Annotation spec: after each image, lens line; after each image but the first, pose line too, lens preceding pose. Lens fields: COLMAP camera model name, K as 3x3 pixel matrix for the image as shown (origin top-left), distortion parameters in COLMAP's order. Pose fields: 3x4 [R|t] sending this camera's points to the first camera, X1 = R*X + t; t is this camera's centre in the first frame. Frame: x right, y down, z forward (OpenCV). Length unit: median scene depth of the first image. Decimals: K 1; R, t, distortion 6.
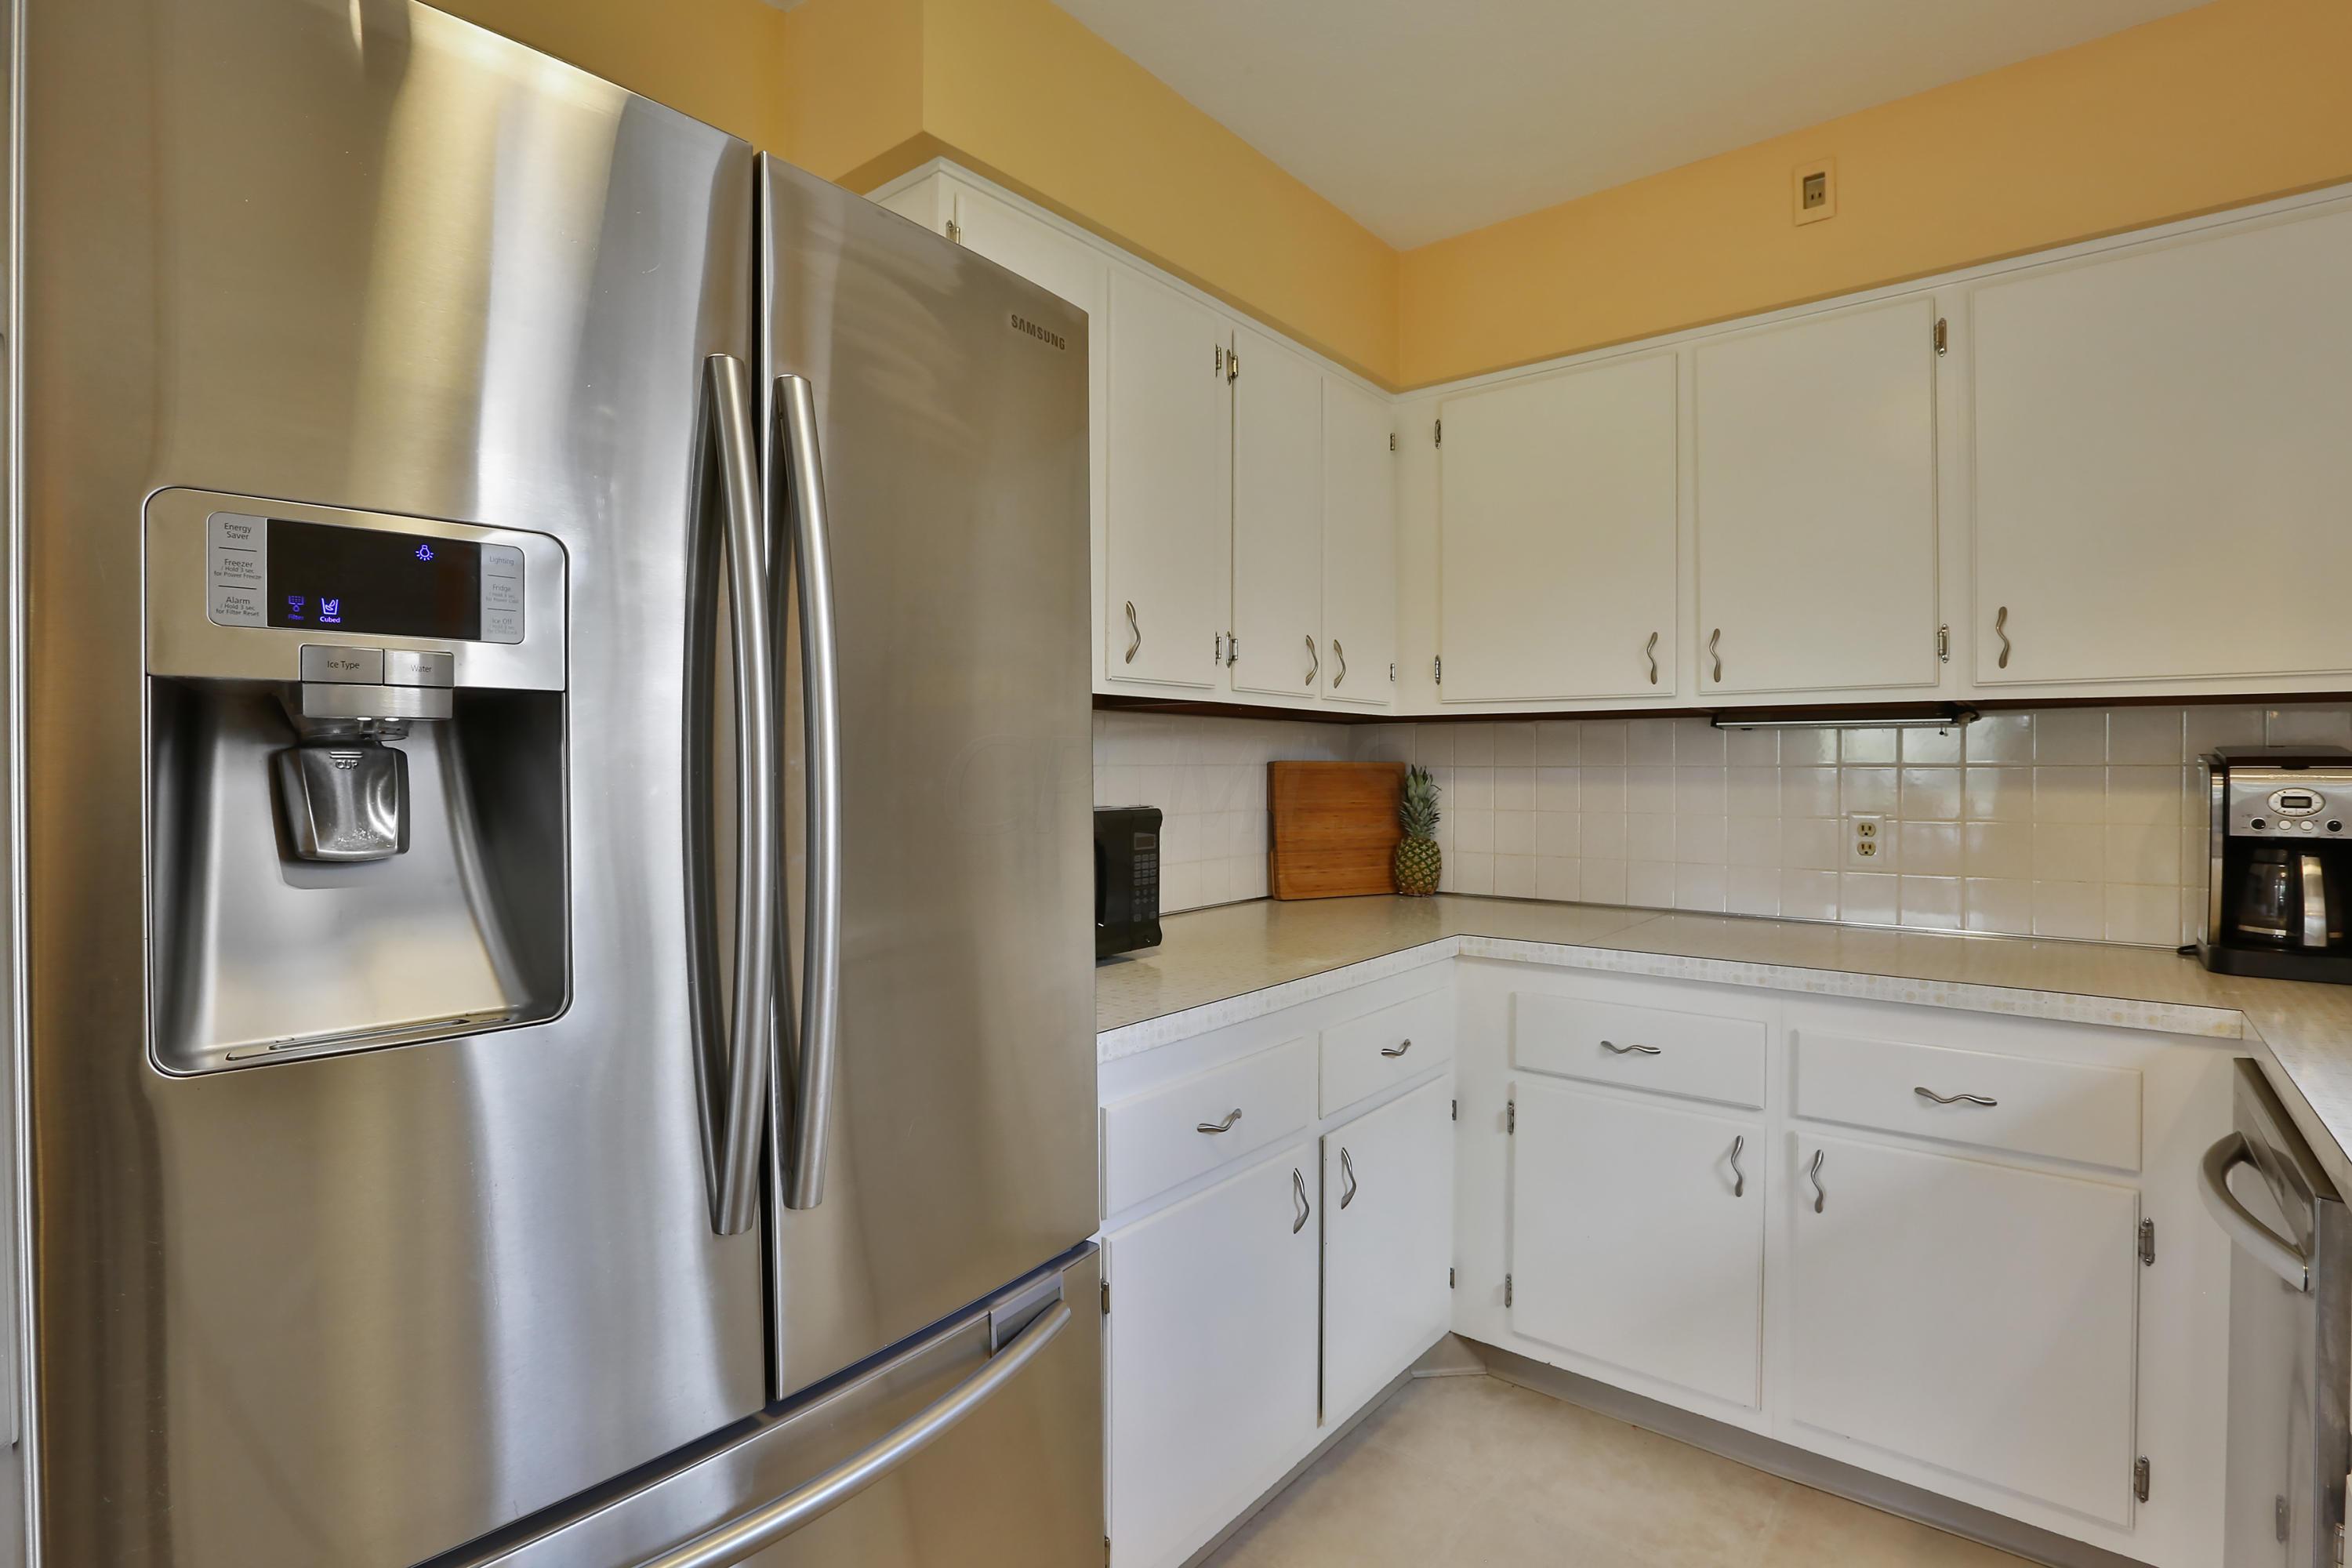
lens RADIAL K [[1131.0, 0, 1160.4], [0, 1131.0, 768.9], [0, 0, 1]] dist [-0.066880, 0.032411]
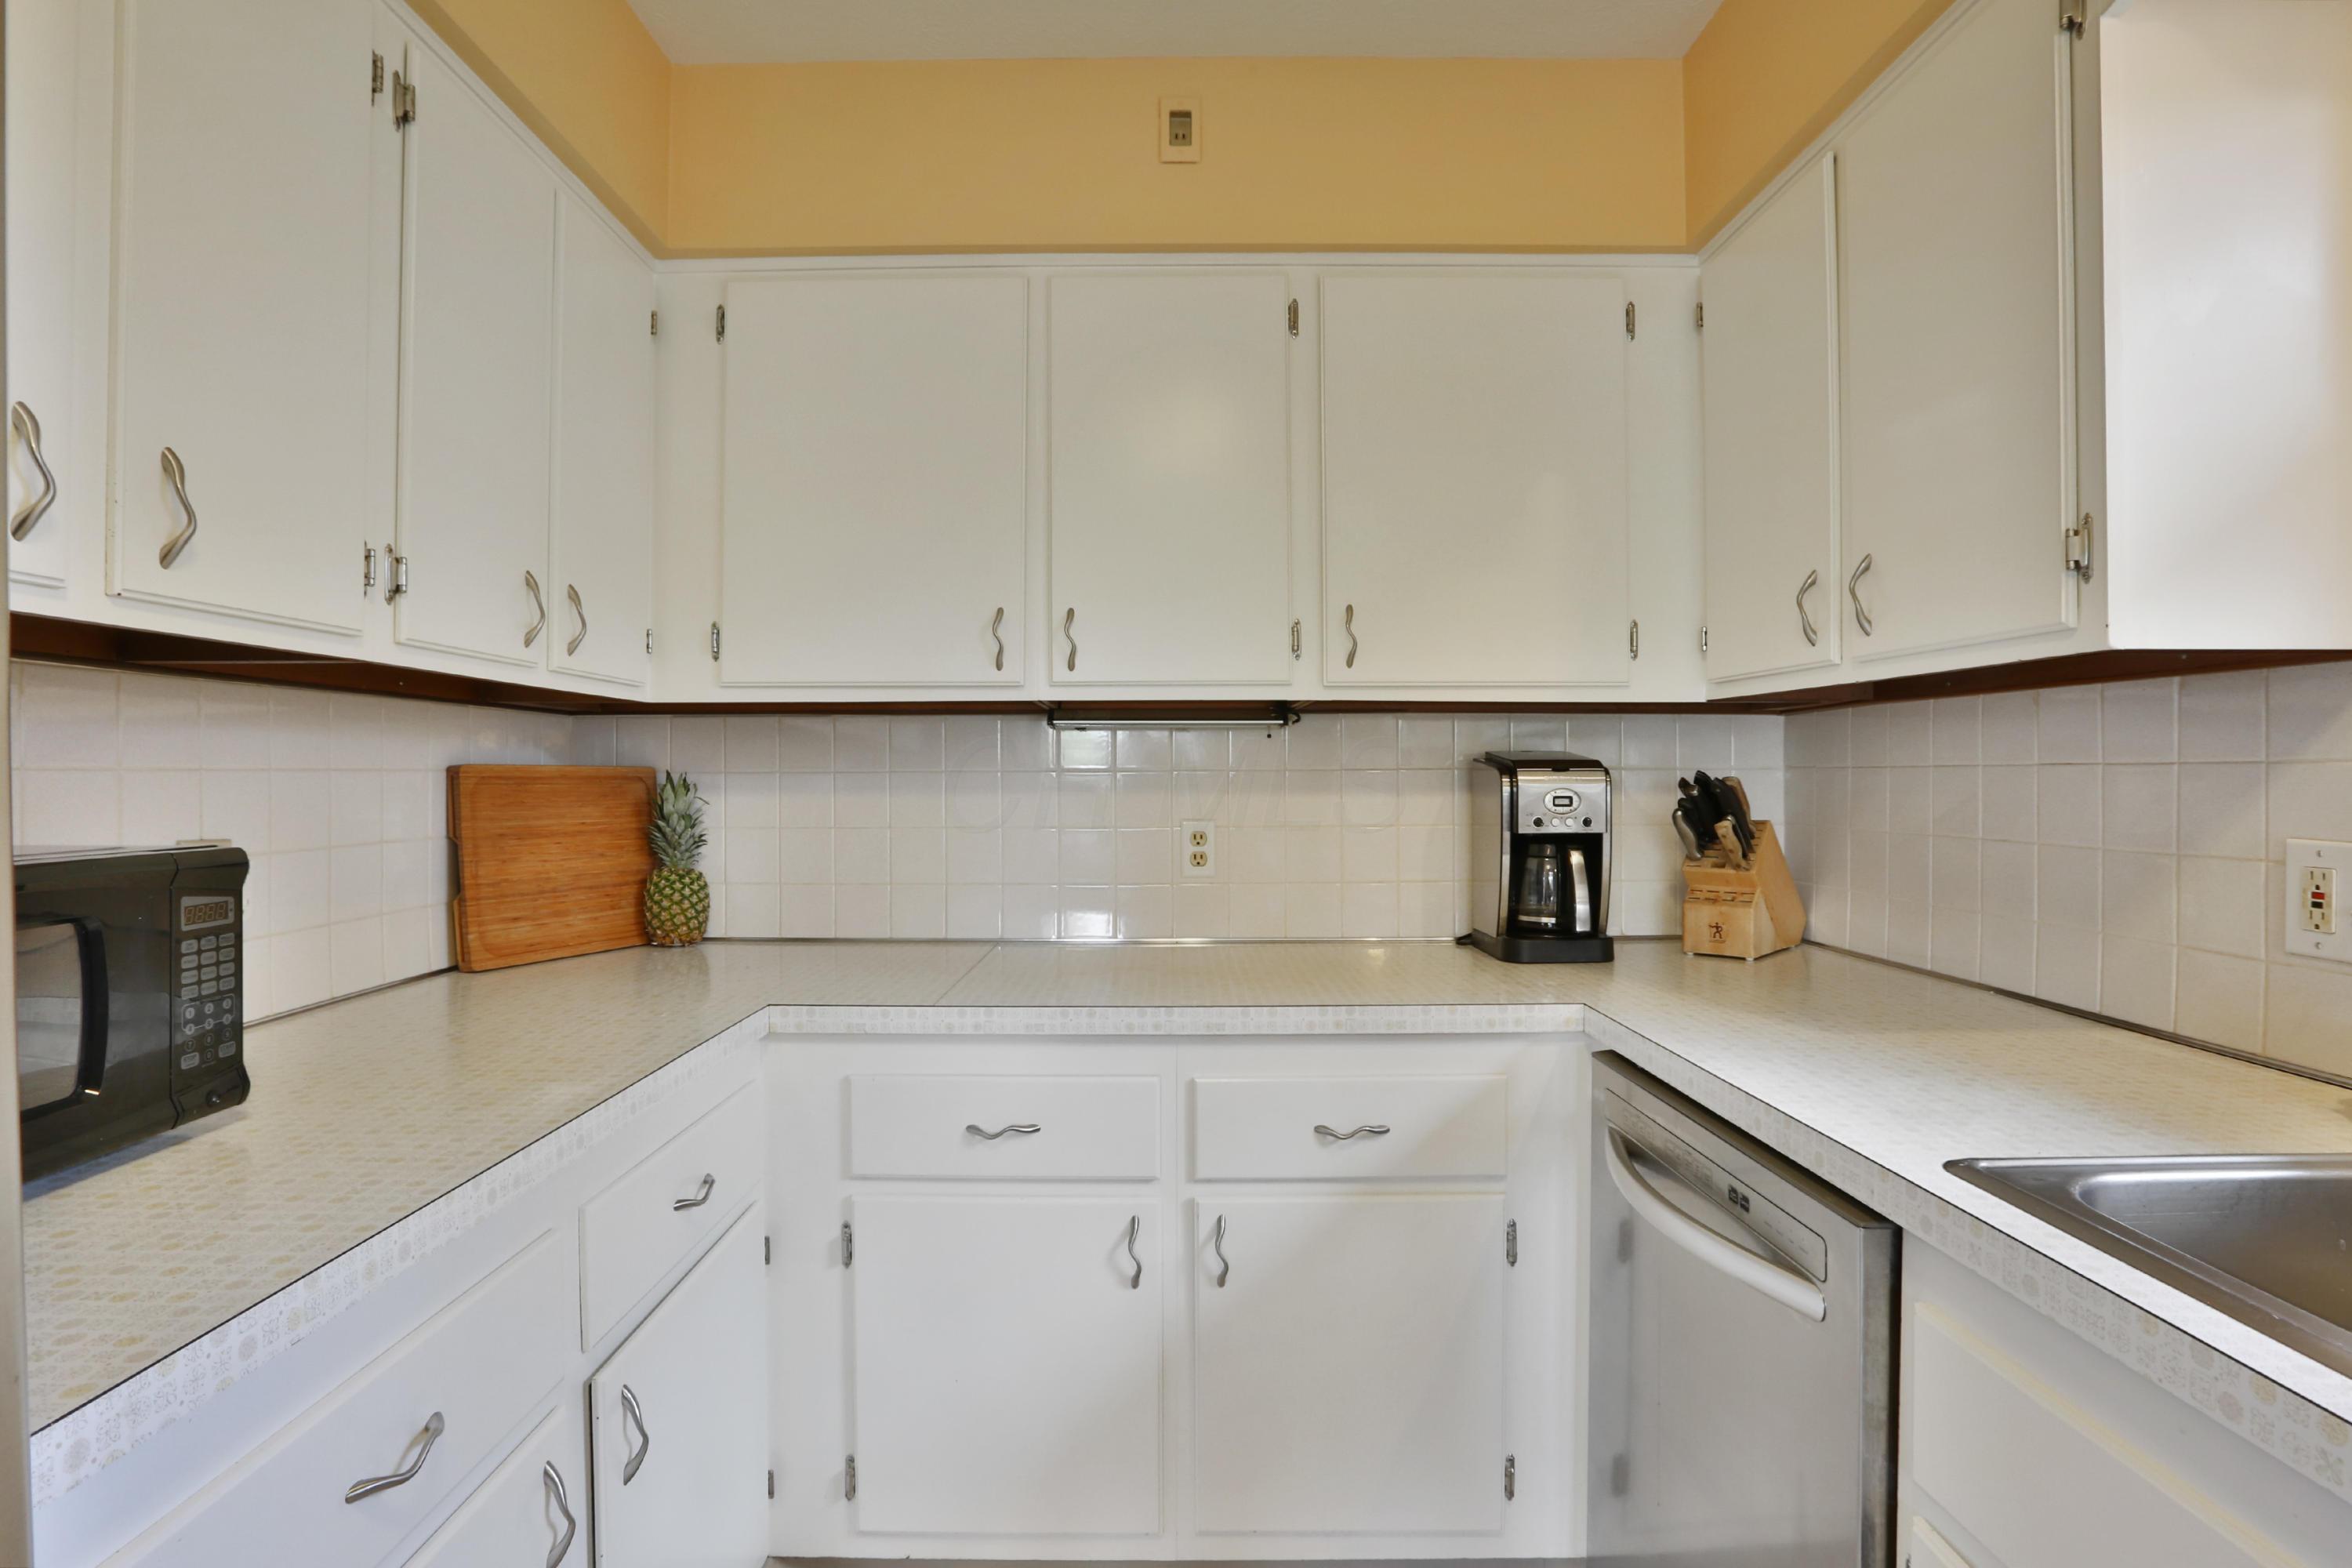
lens RADIAL K [[1138.8, 0, 1165.3], [0, 1138.8, 772.9], [0, 0, 1]] dist [-0.067654, 0.029927]
pose [[0.771097, -0.001284, 0.636716, 0.003920], [0.004972, 0.999980, -0.004004, 0.003304], [-0.636698, 0.006253, 0.771088, 0.292737]]
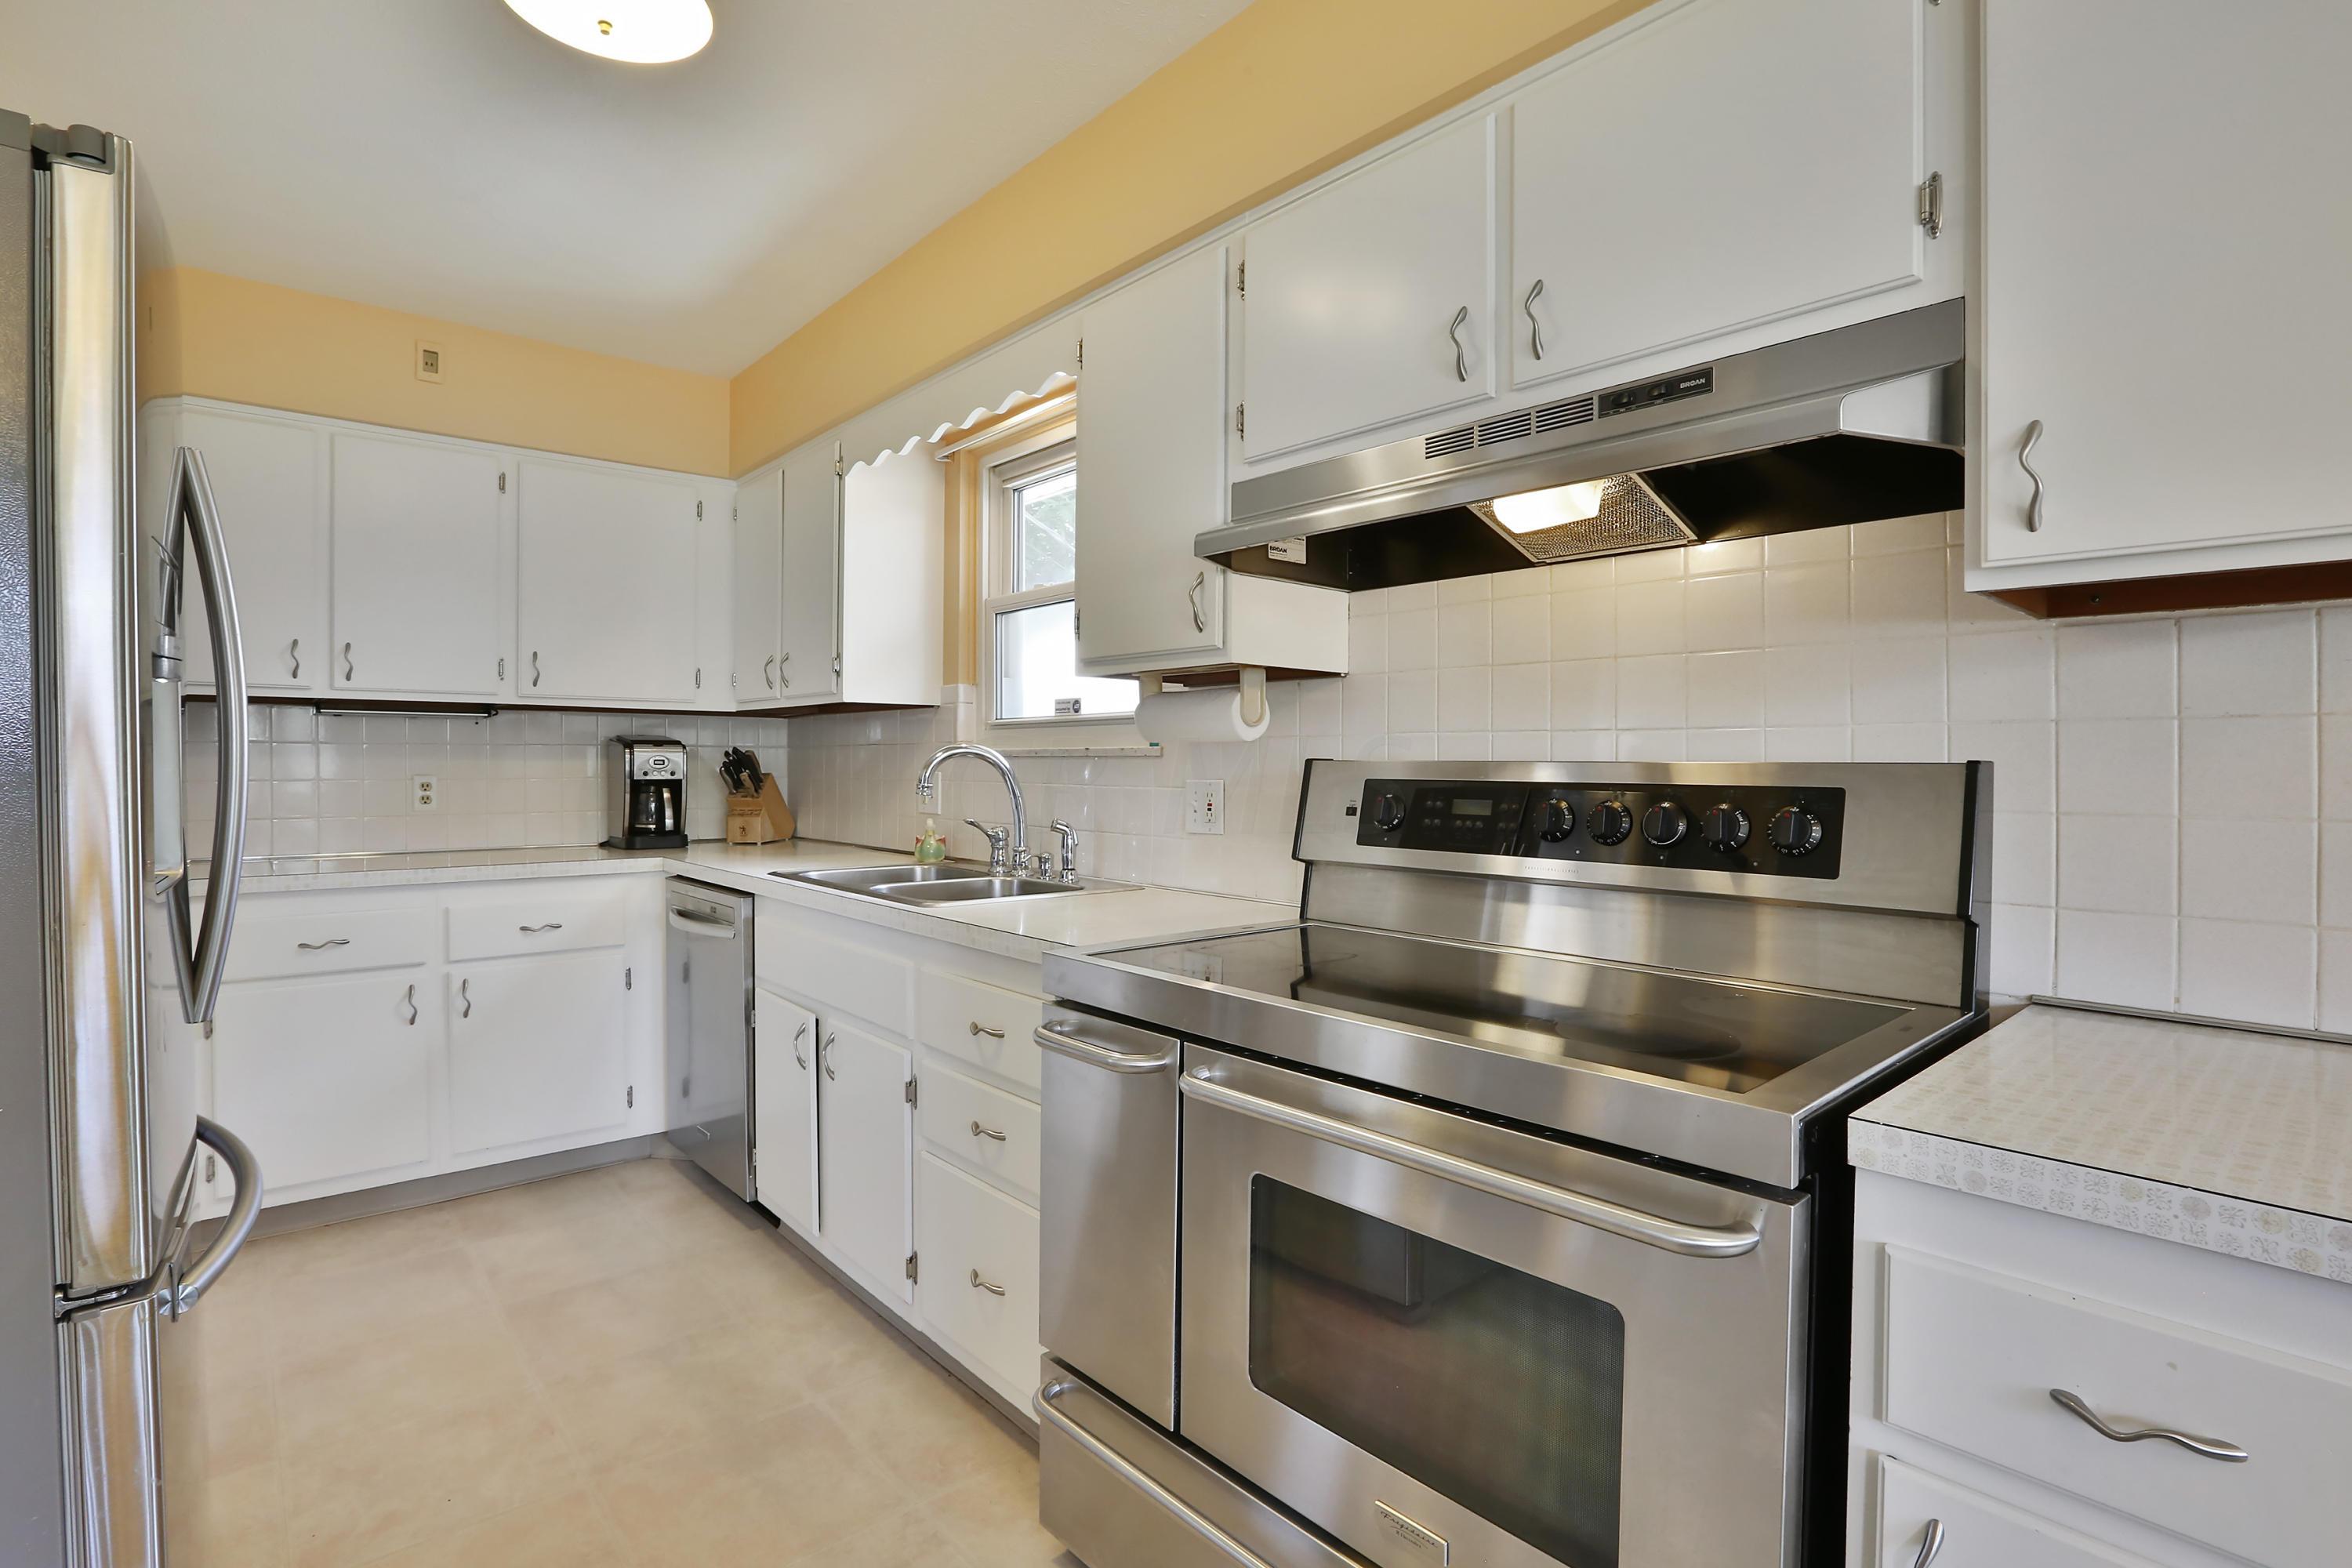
lens RADIAL K [[1131.0, 0, 1160.4], [0, 1131.0, 768.9], [0, 0, 1]] dist [-0.066880, 0.032411]
pose [[0.170943, -0.005234, 0.985267, -0.690195], [0.000959, 0.999986, 0.005146, 0.025804], [-0.985280, 0.000065, 0.170945, -0.234709]]
